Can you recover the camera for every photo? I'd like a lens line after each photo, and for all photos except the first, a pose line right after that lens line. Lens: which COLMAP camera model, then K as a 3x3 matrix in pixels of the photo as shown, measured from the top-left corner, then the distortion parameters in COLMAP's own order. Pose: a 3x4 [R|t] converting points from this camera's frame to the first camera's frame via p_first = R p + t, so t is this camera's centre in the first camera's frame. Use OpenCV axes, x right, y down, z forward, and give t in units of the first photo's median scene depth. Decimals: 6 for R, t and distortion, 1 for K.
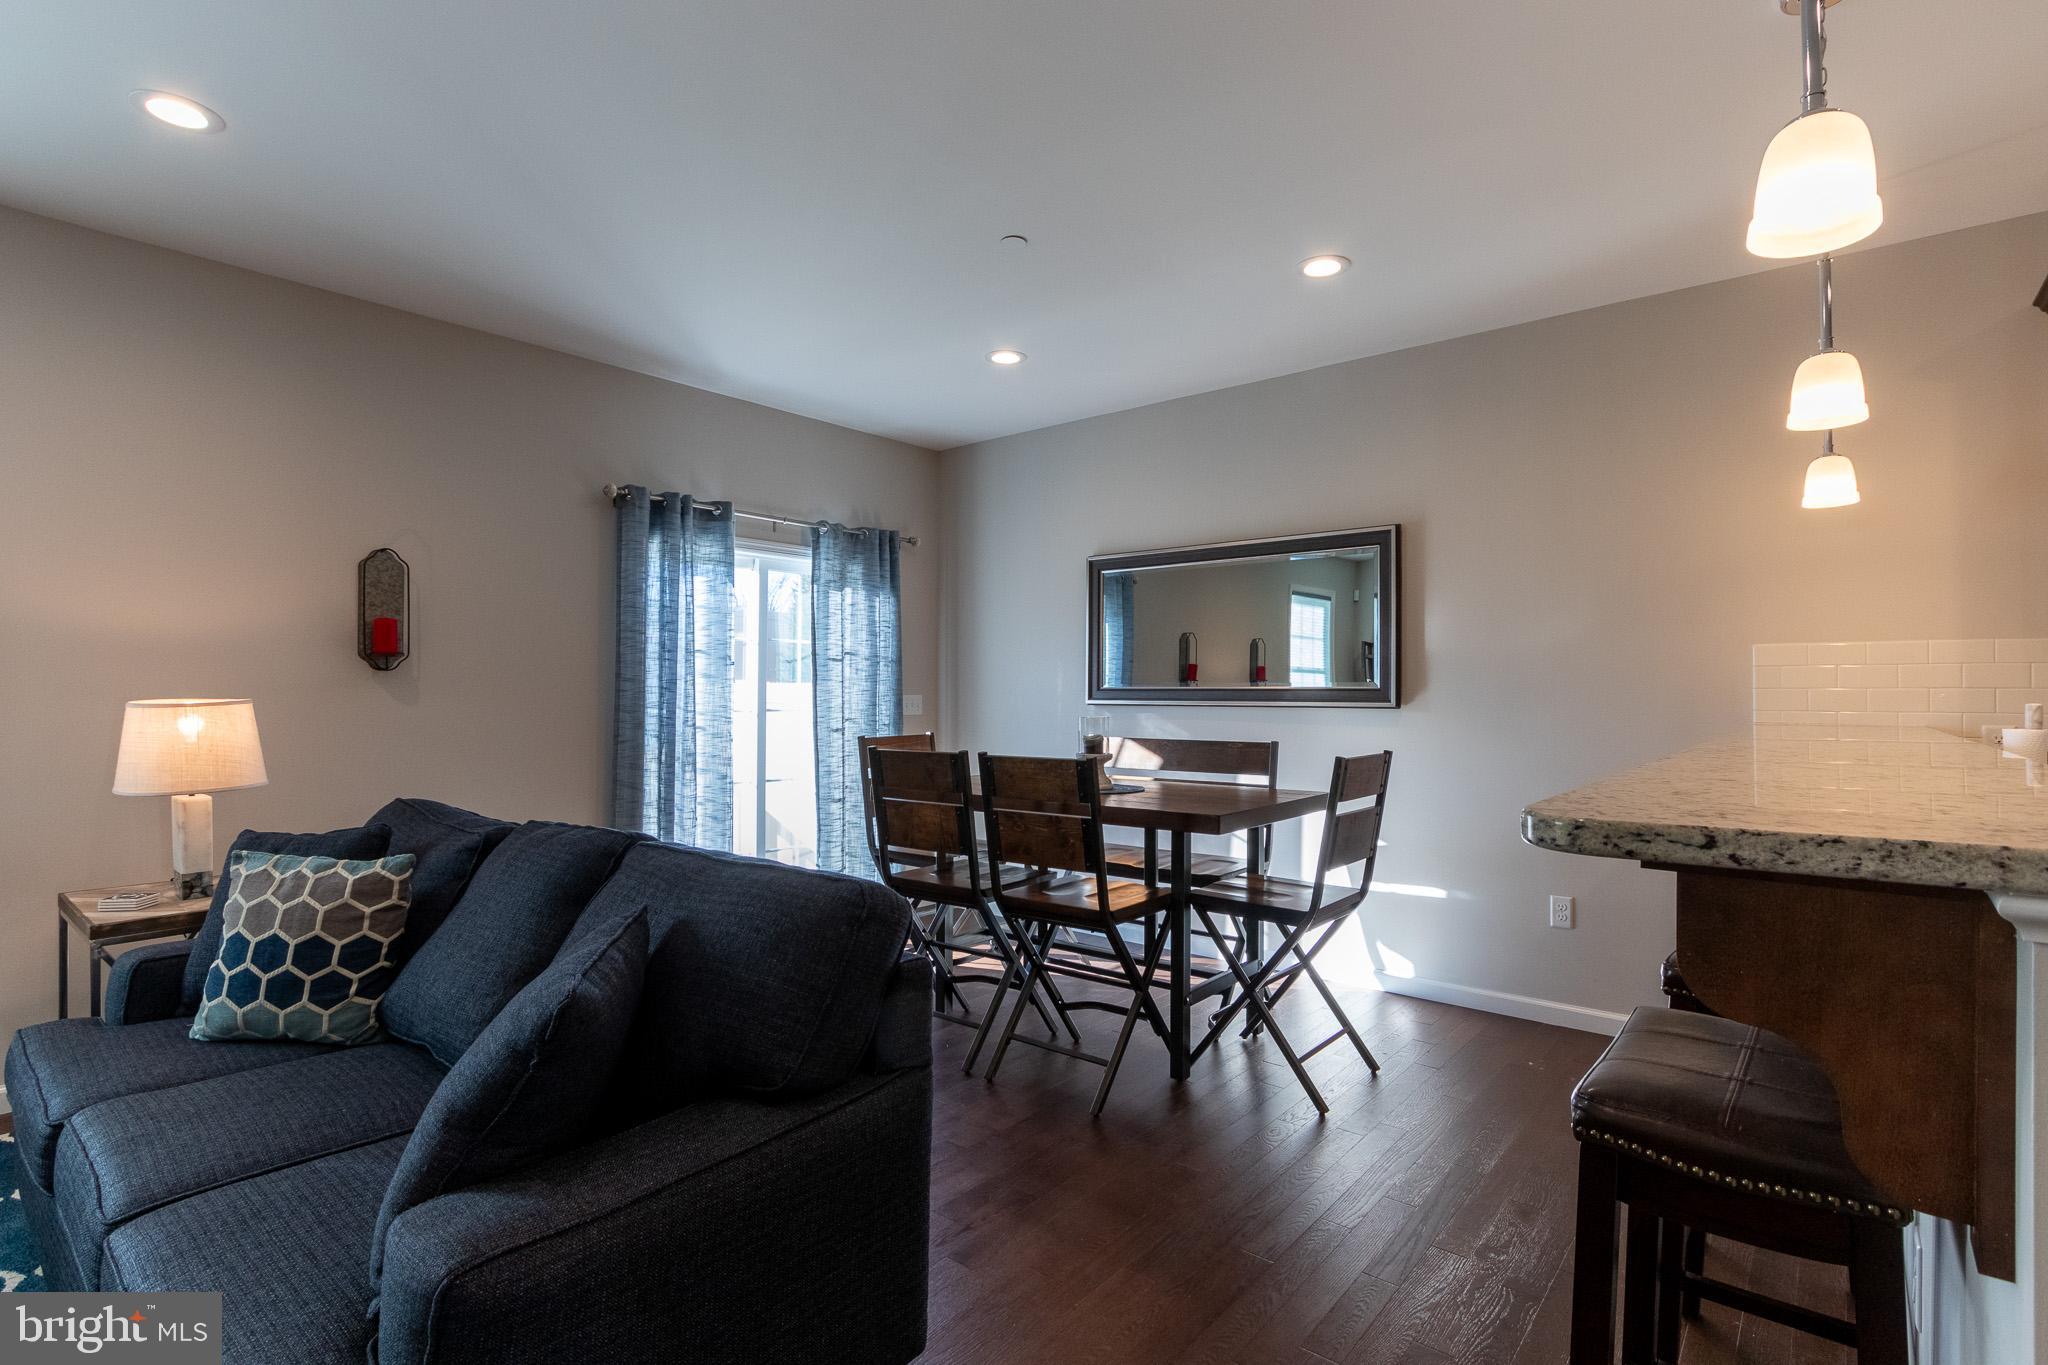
lens RADIAL K [[980.2, 0, 1016.1], [0, 980.2, 684.6], [0, 0, 1]] dist [-0.017154, 0.002938]
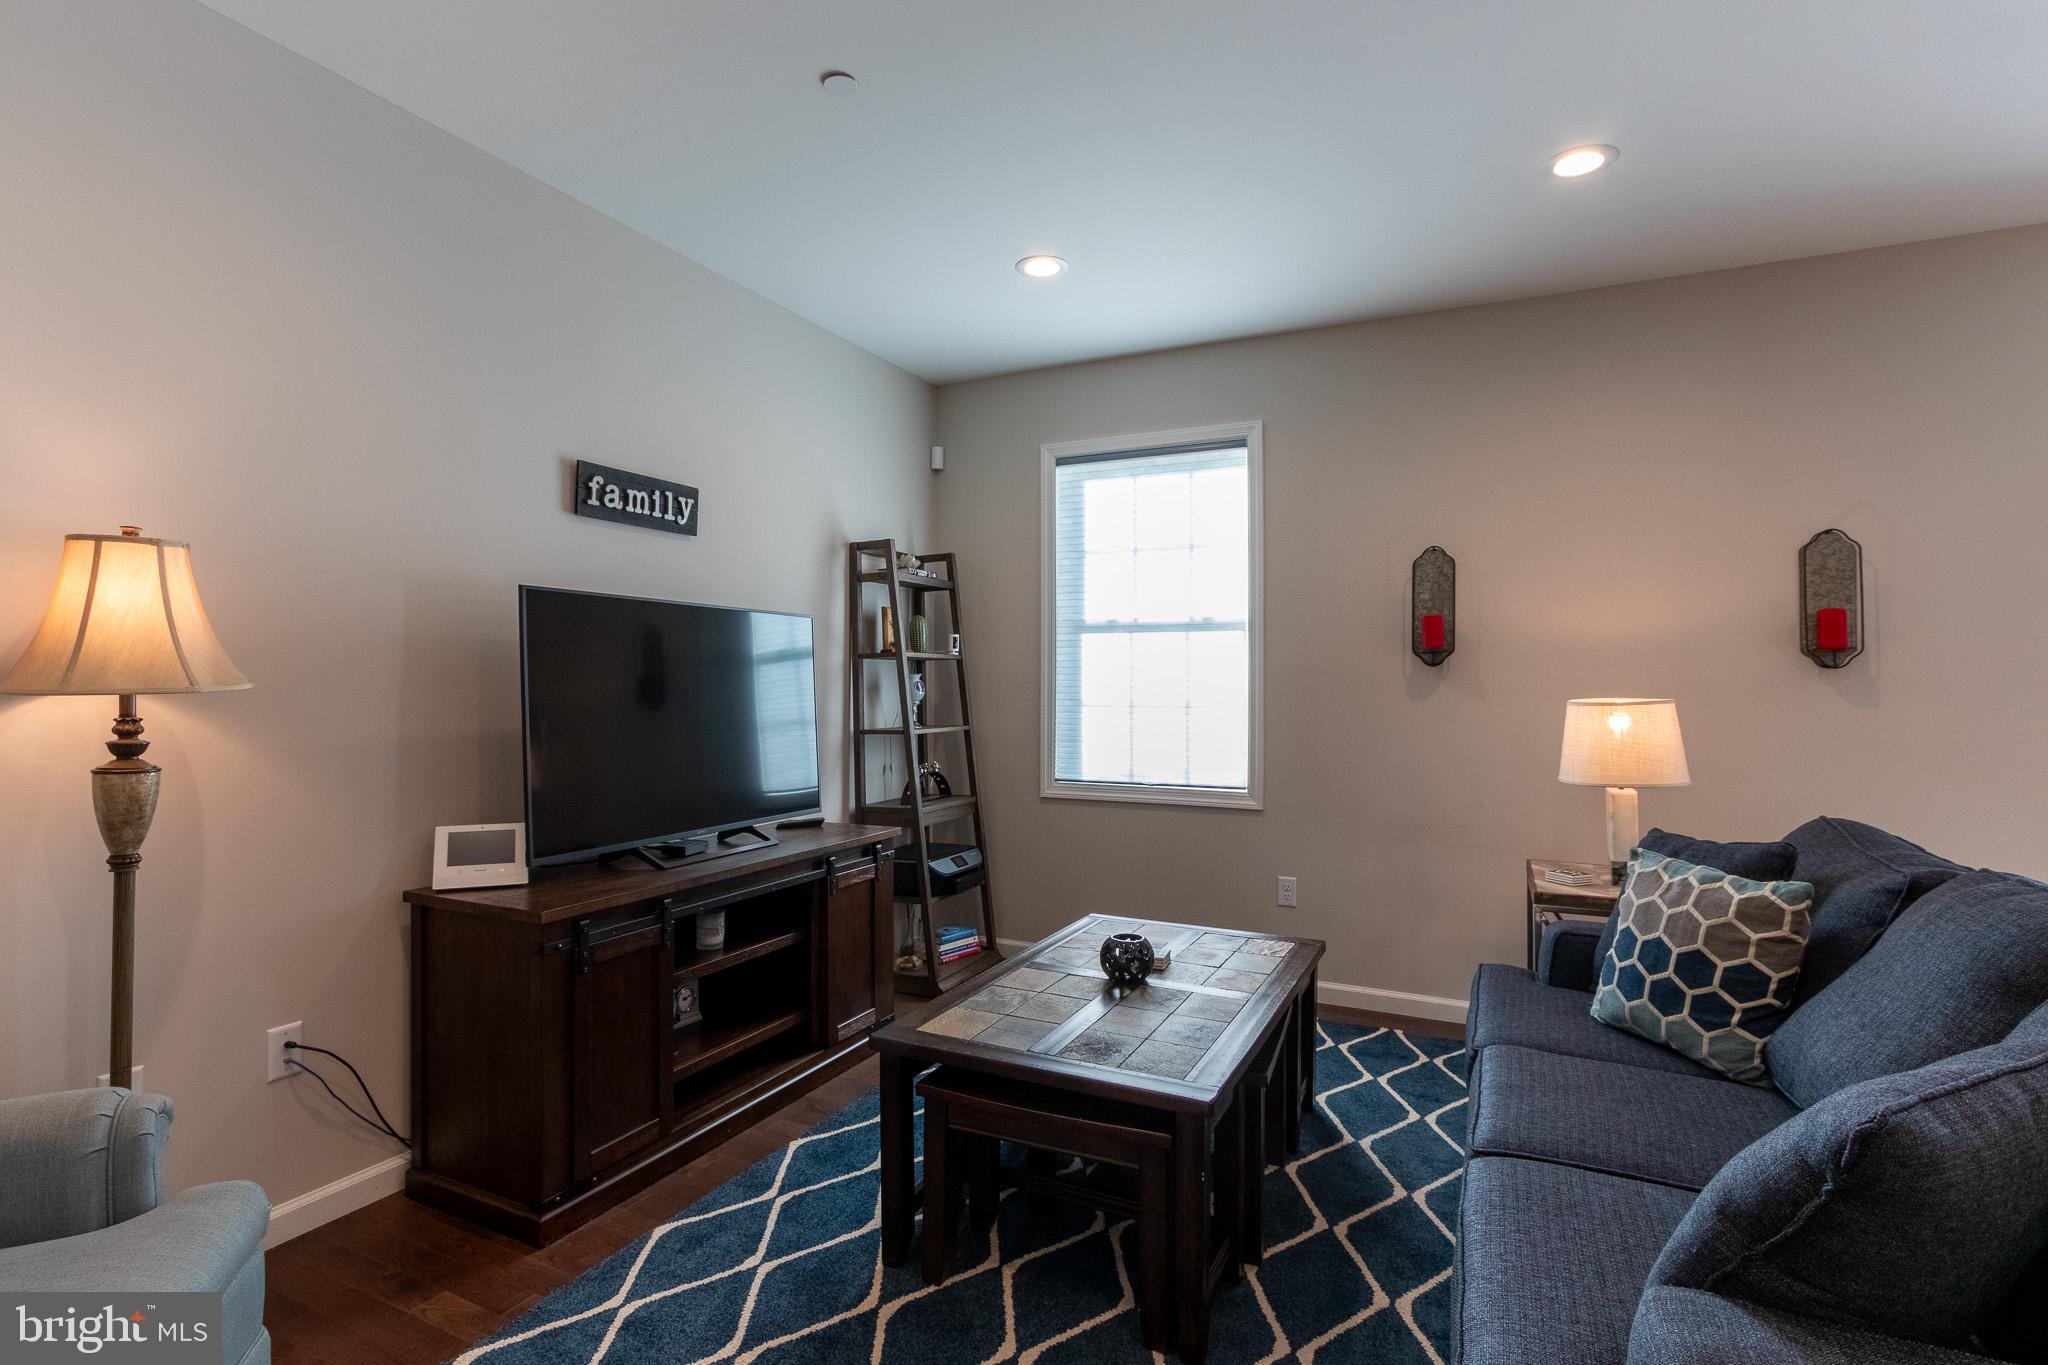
lens RADIAL K [[980.2, 0, 996.0], [0, 980.2, 671.1], [0, 0, 1]] dist [-0.017154, 0.002938]
pose [[0.223278, -0.013969, -0.974655, 0.038389], [0.001713, 0.999901, -0.013938, -0.001117], [0.974753, 0.001443, 0.223280, 0.083475]]
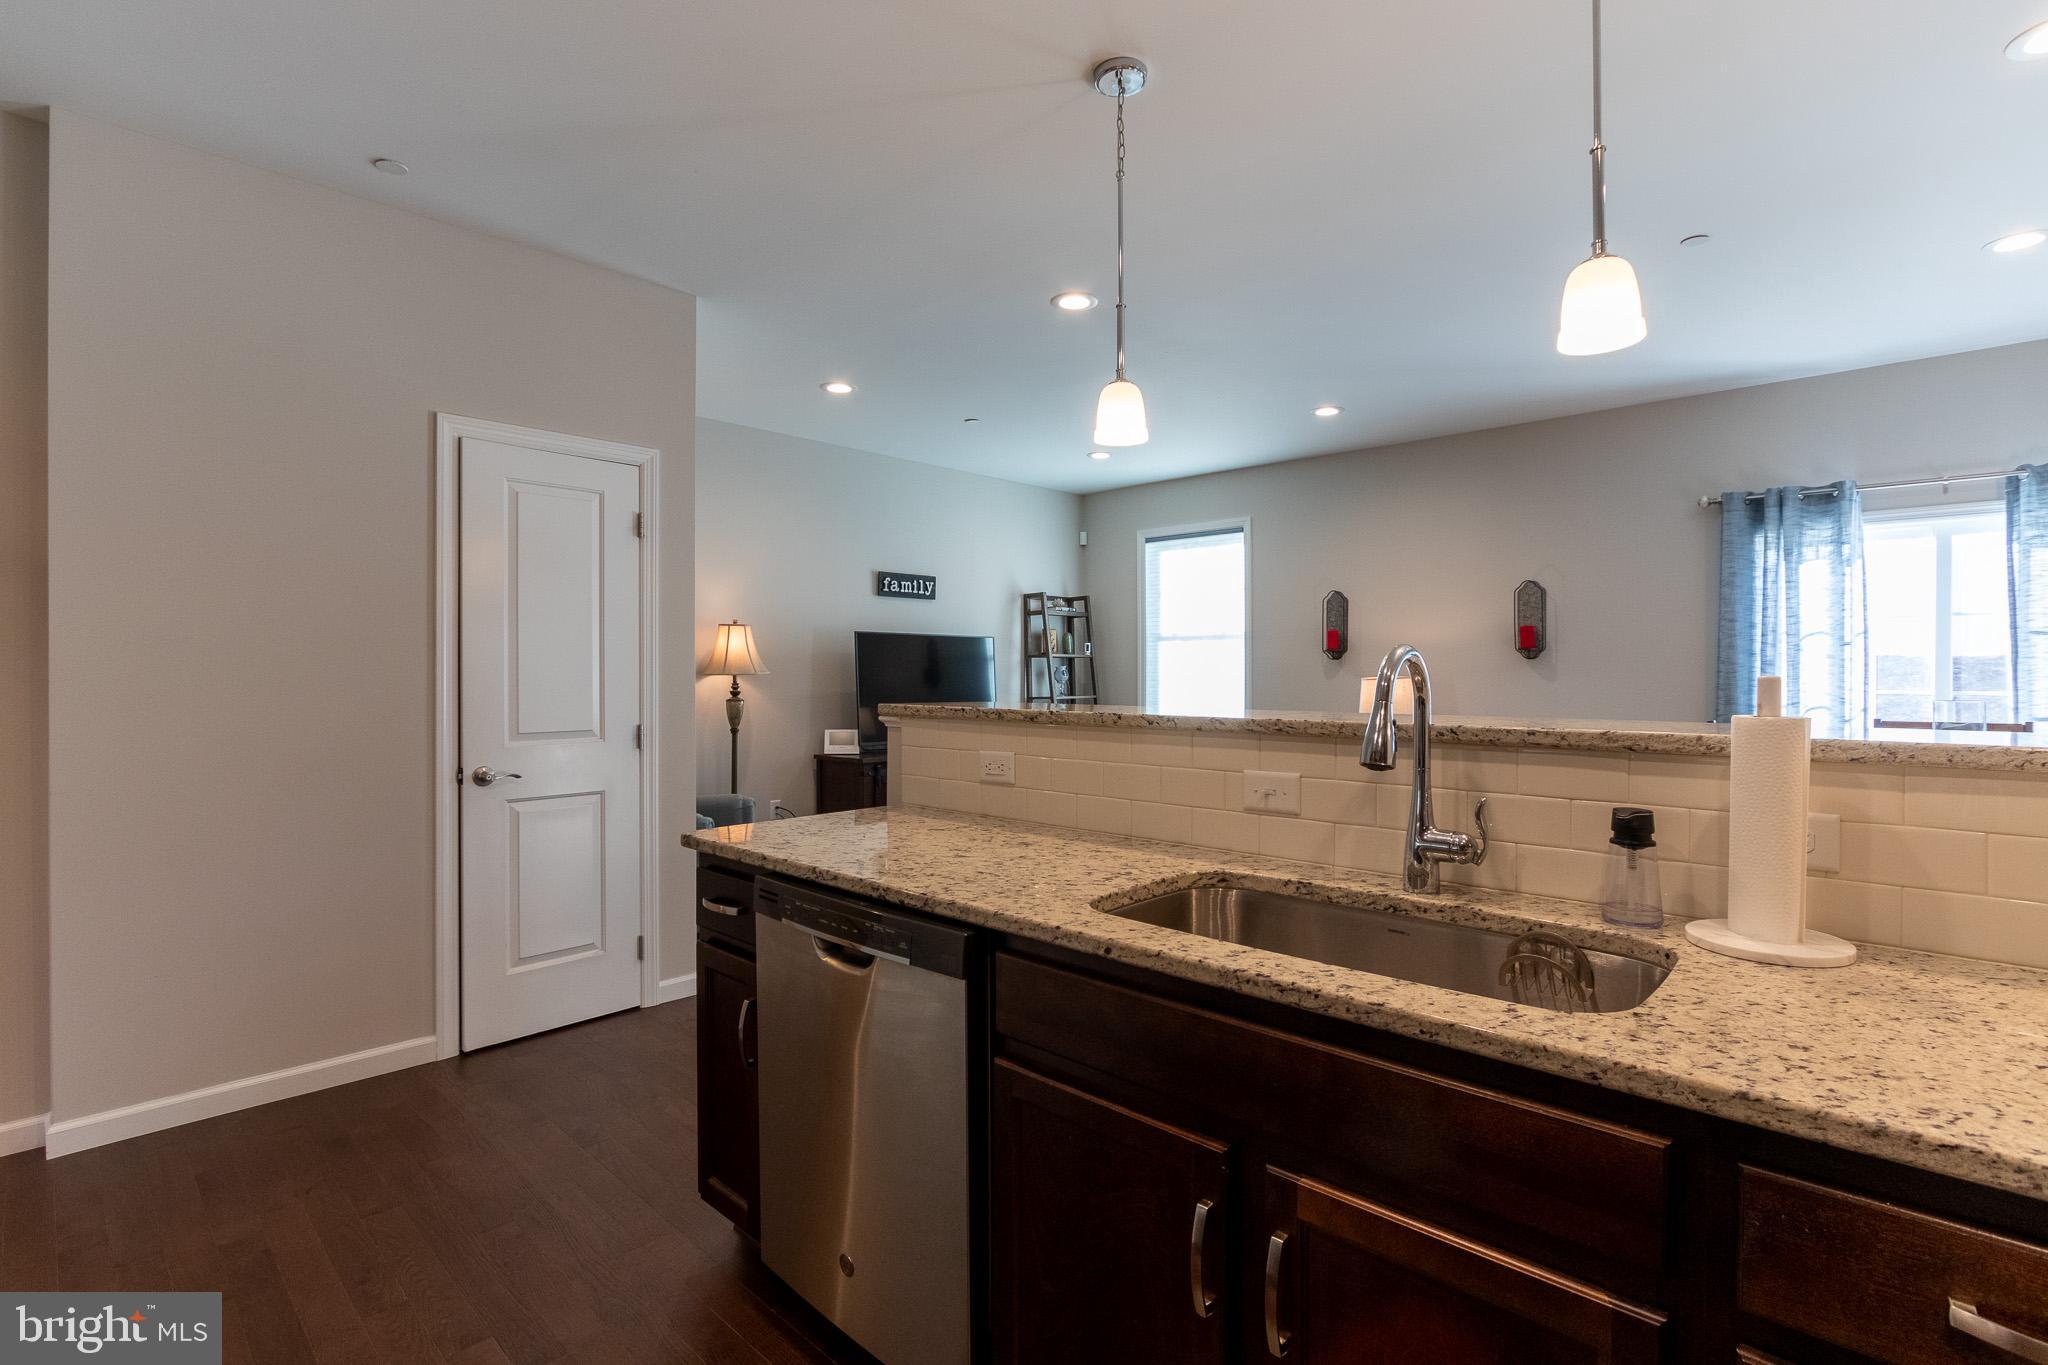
lens RADIAL K [[980.2, 0, 1031.1], [0, 980.2, 675.3], [0, 0, 1]] dist [-0.017154, 0.002938]
pose [[-0.066733, -0.001395, -0.997770, 1.097490], [0.005980, 0.999981, -0.001798, 0.010047], [0.997753, -0.006087, -0.066723, 0.361926]]
